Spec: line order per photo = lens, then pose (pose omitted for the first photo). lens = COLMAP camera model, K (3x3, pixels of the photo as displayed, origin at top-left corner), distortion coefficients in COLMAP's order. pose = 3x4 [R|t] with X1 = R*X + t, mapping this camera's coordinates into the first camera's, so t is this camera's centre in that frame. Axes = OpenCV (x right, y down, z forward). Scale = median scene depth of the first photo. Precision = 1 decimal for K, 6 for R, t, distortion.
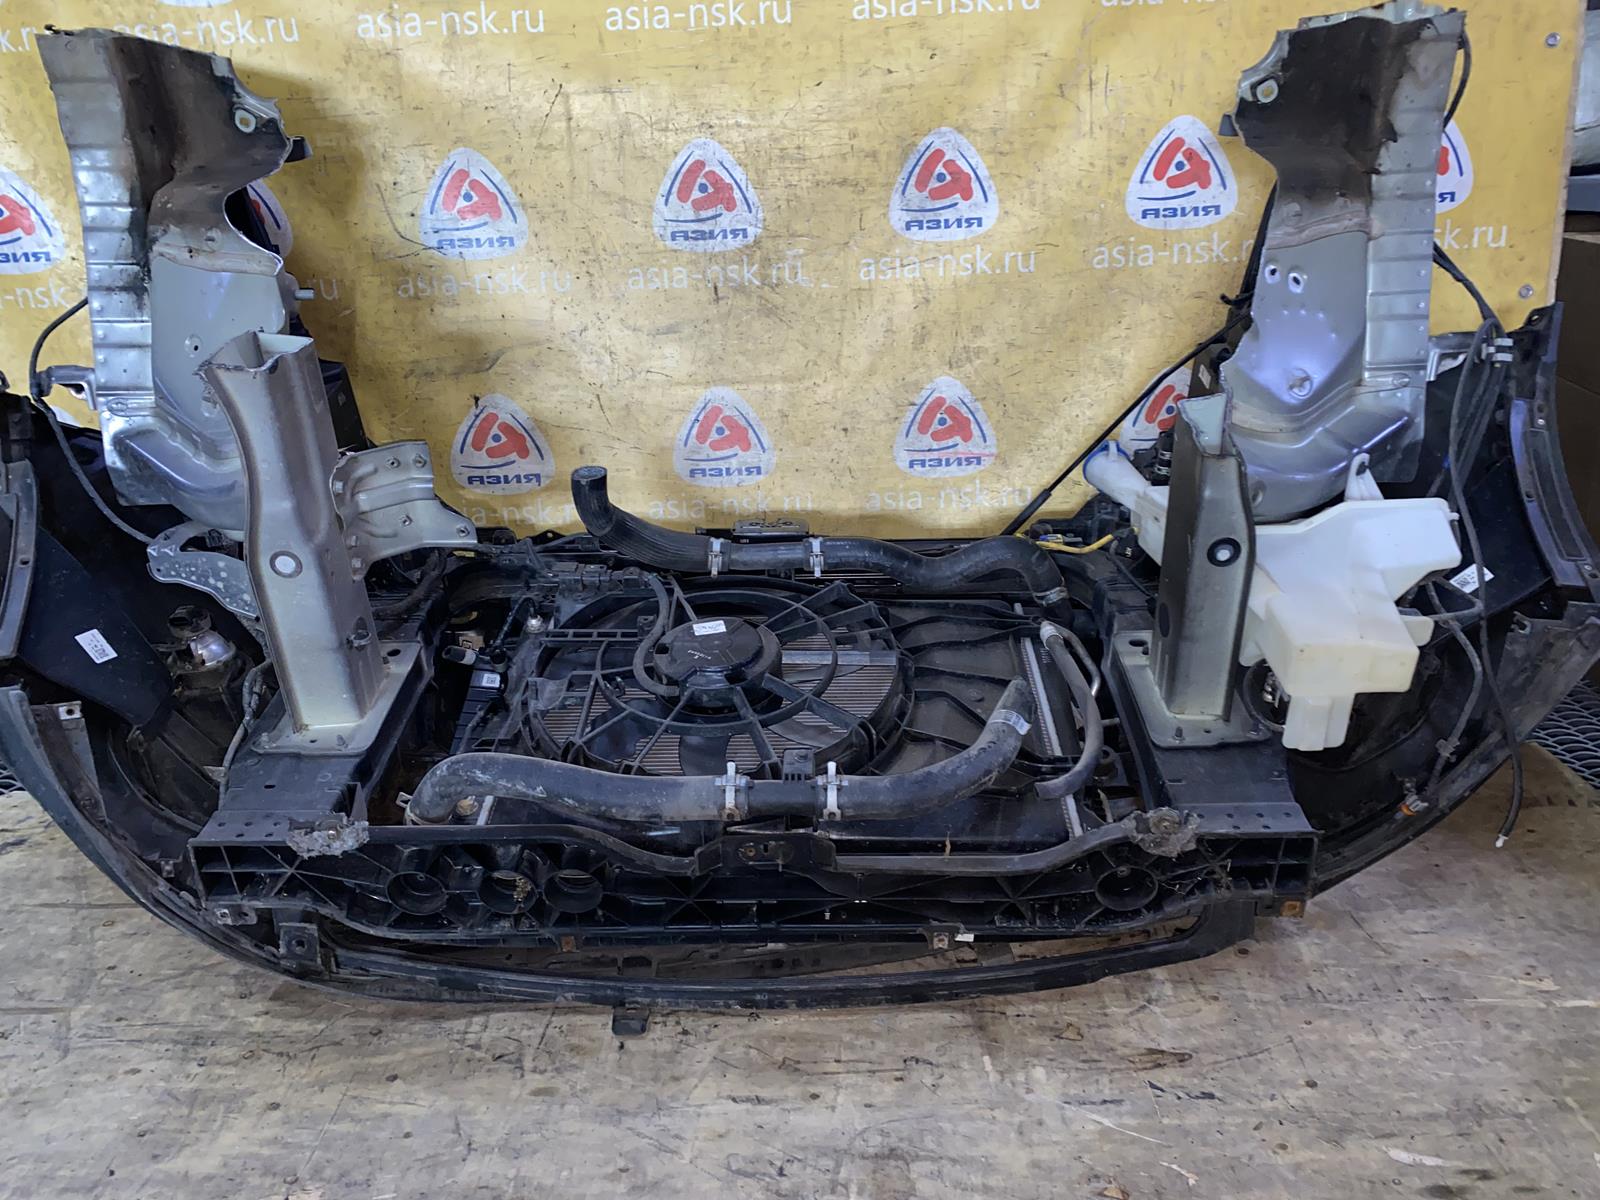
lens RADIAL K [[1202.6, 0, 810.3], [0, 1202.6, 612.4], [0, 0, 1]] dist [0.012920, -0.001817]
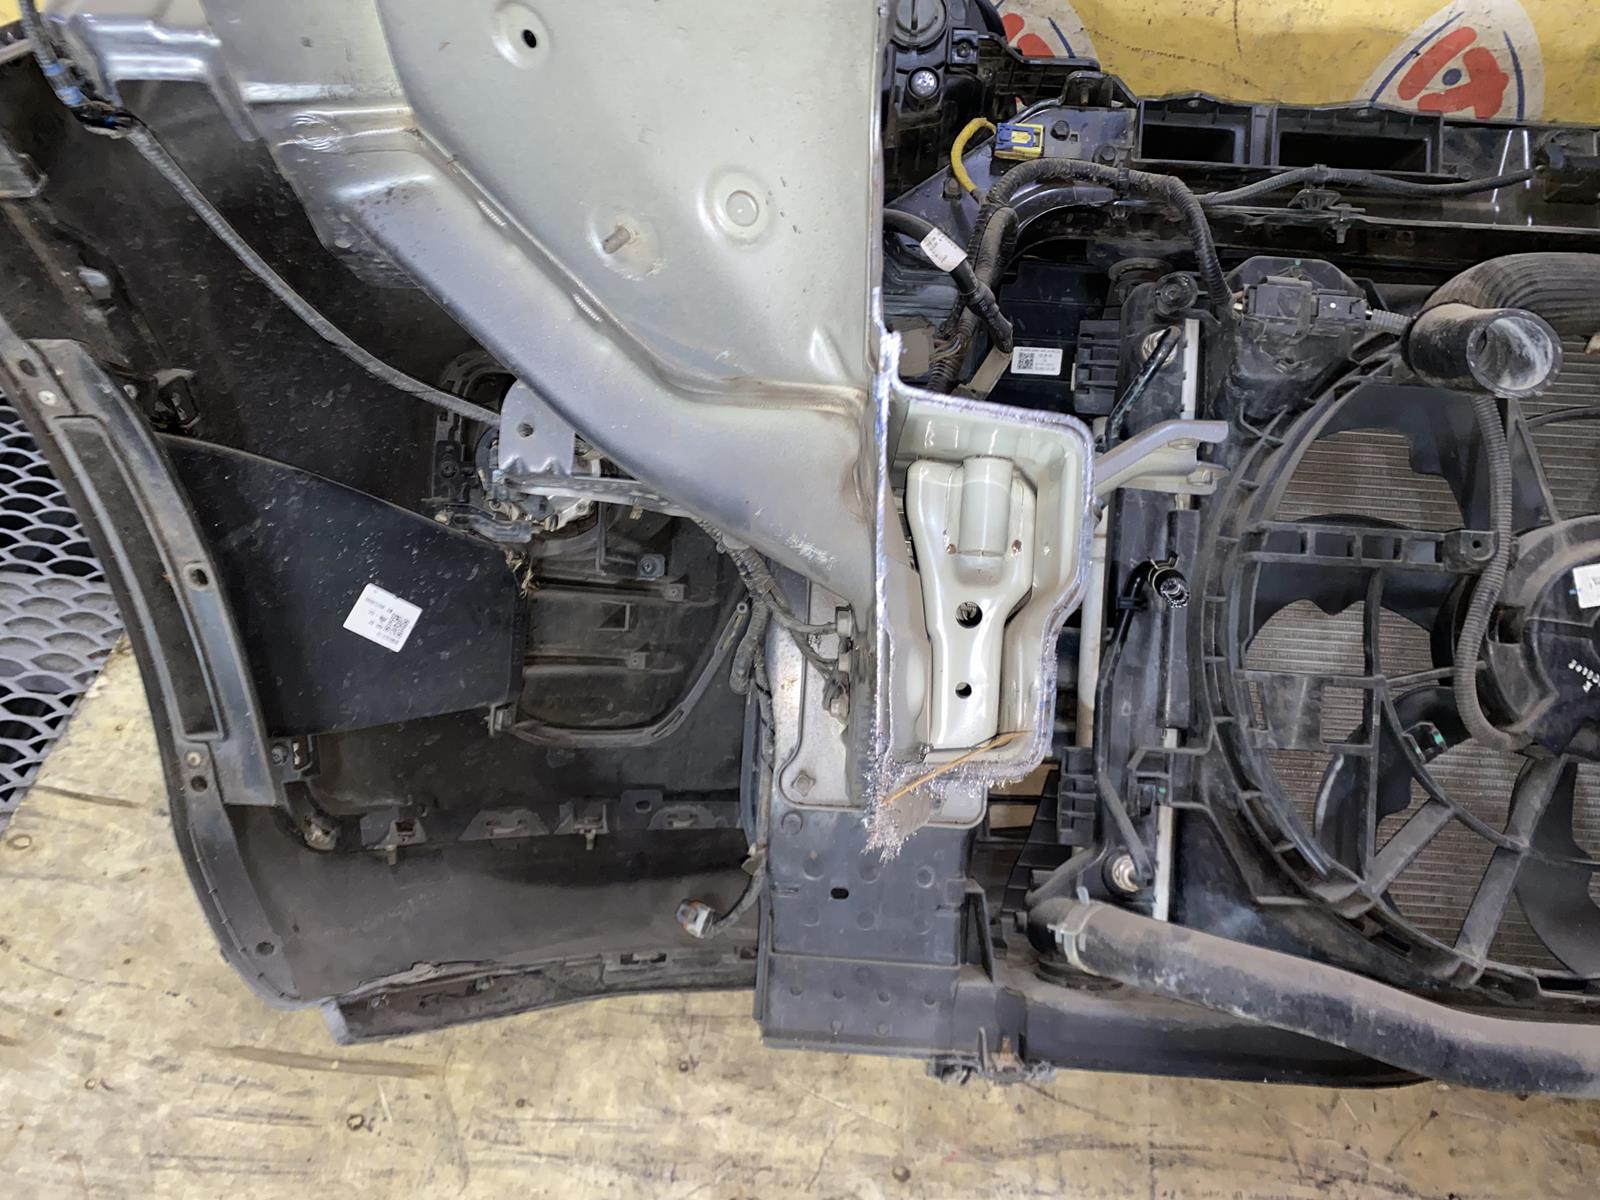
lens RADIAL K [[1198.1, 0, 812.8], [0, 1198.1, 605.4], [0, 0, 1]] dist [0.005829, -0.001899]
pose [[0.996866, 0.078930, -0.005268, -0.418122], [-0.064127, 0.845316, 0.530405, -0.276010], [0.046318, -0.528405, 0.847728, 0.568844]]
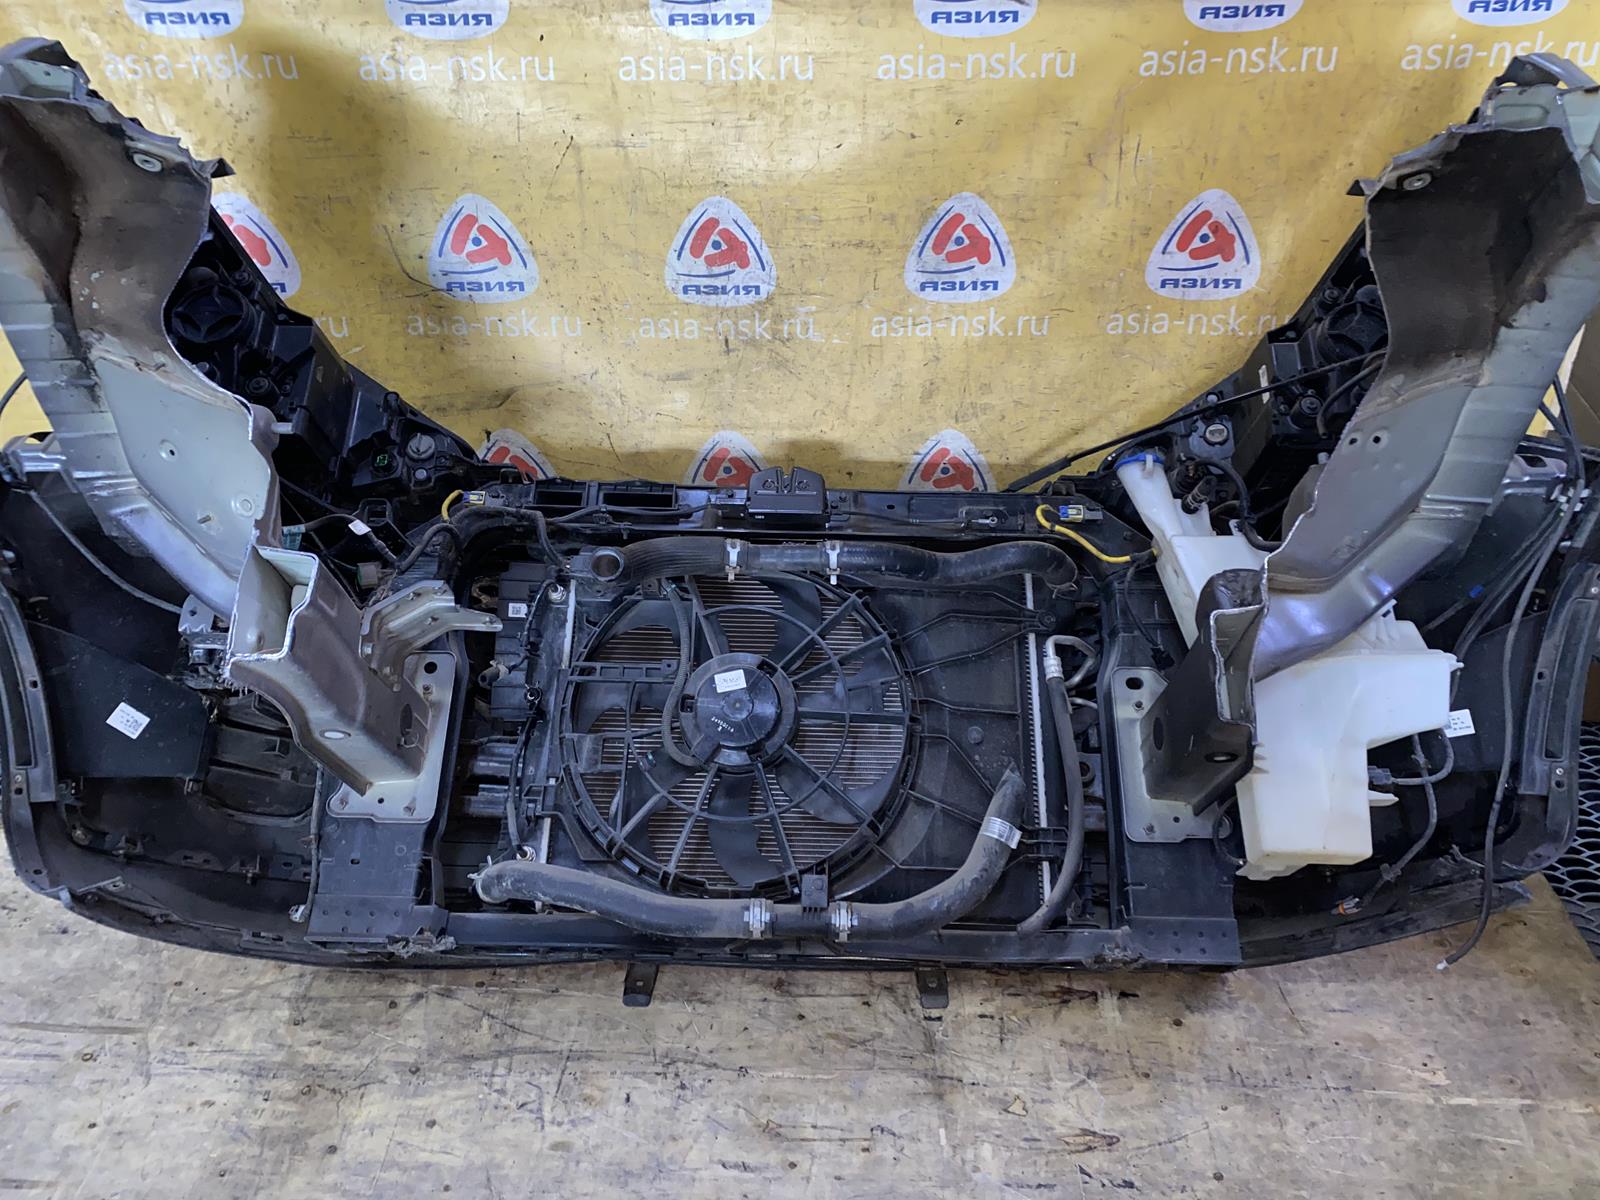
lens RADIAL K [[1196.2, 0, 799.1], [0, 1196.2, 607.7], [0, 0, 1]] dist [0.016150, -0.004497]
pose [[0.999159, 0.040835, -0.003580, -0.007217], [-0.039130, 0.976167, 0.213465, -0.330106], [0.012212, -0.213146, 0.976944, -0.020218]]
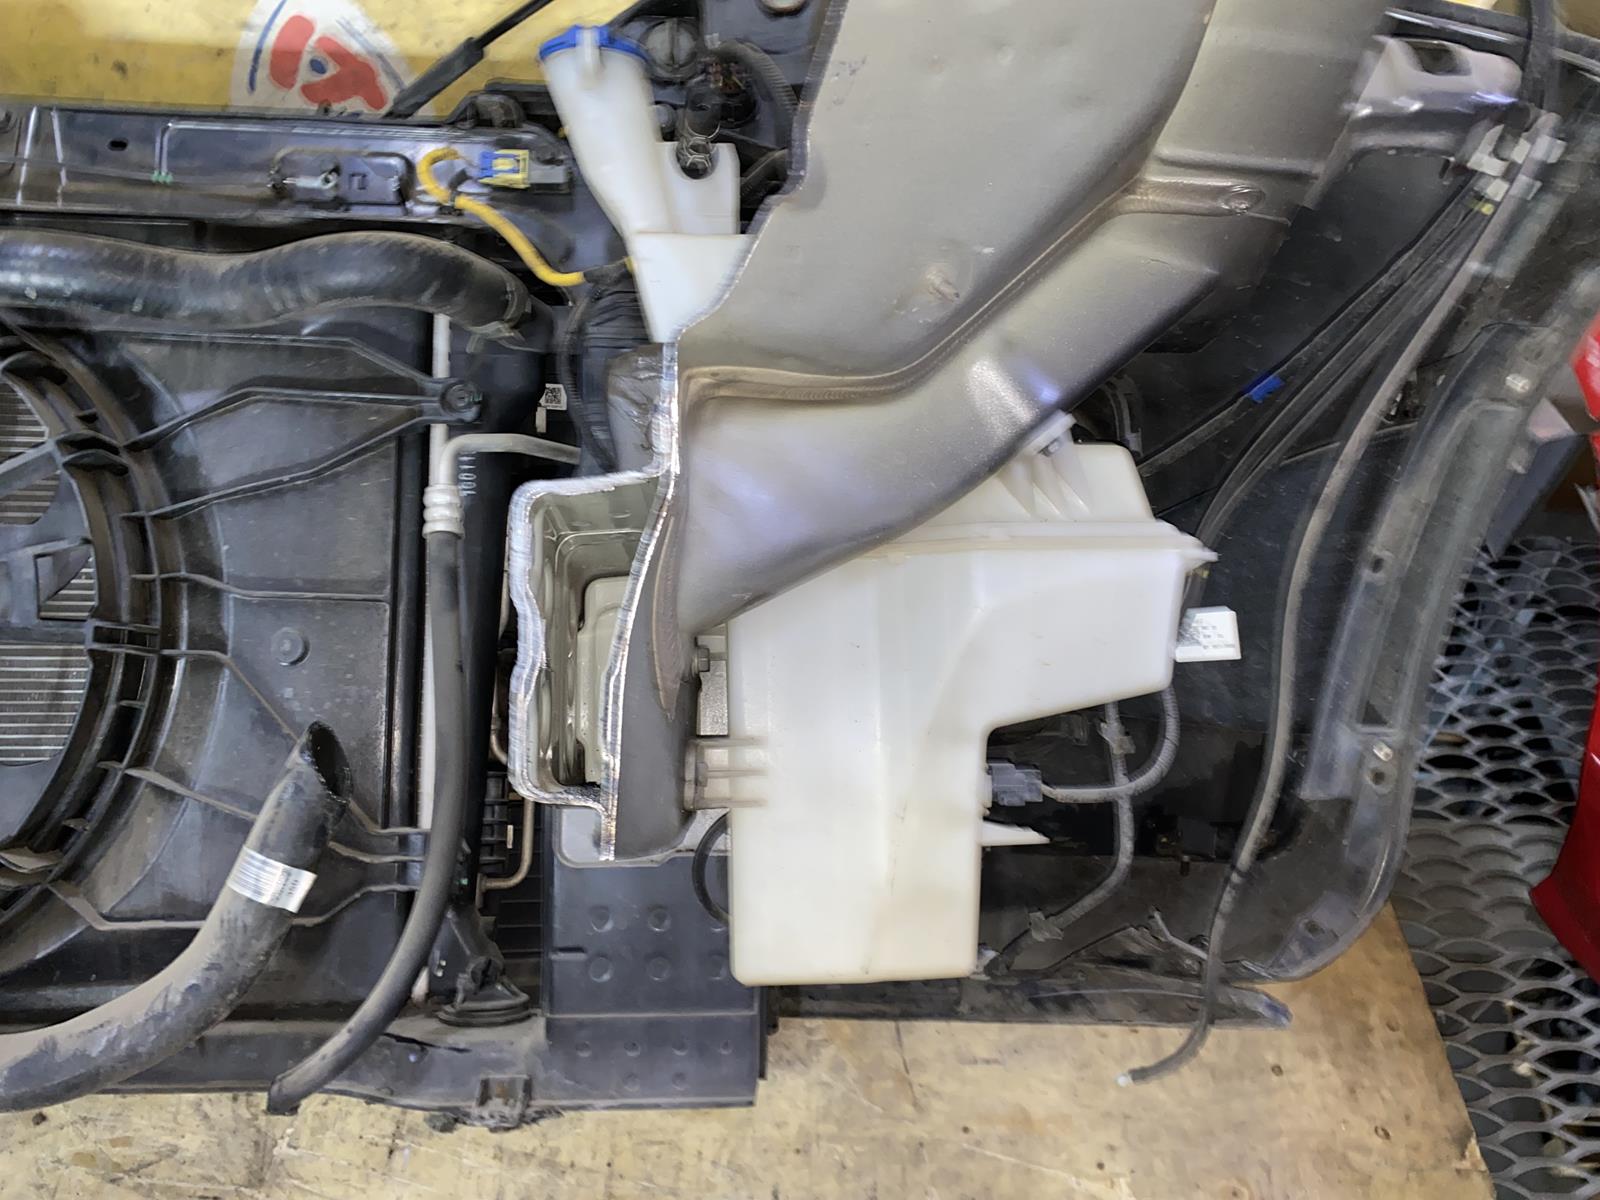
lens RADIAL K [[1198.1, 0, 812.8], [0, 1198.1, 605.4], [0, 0, 1]] dist [0.005829, -0.001899]
pose [[0.994754, 0.025797, 0.098987, 0.349934], [-0.070543, 0.873772, 0.481192, -0.280334], [-0.074079, -0.485651, 0.871009, 0.564673]]
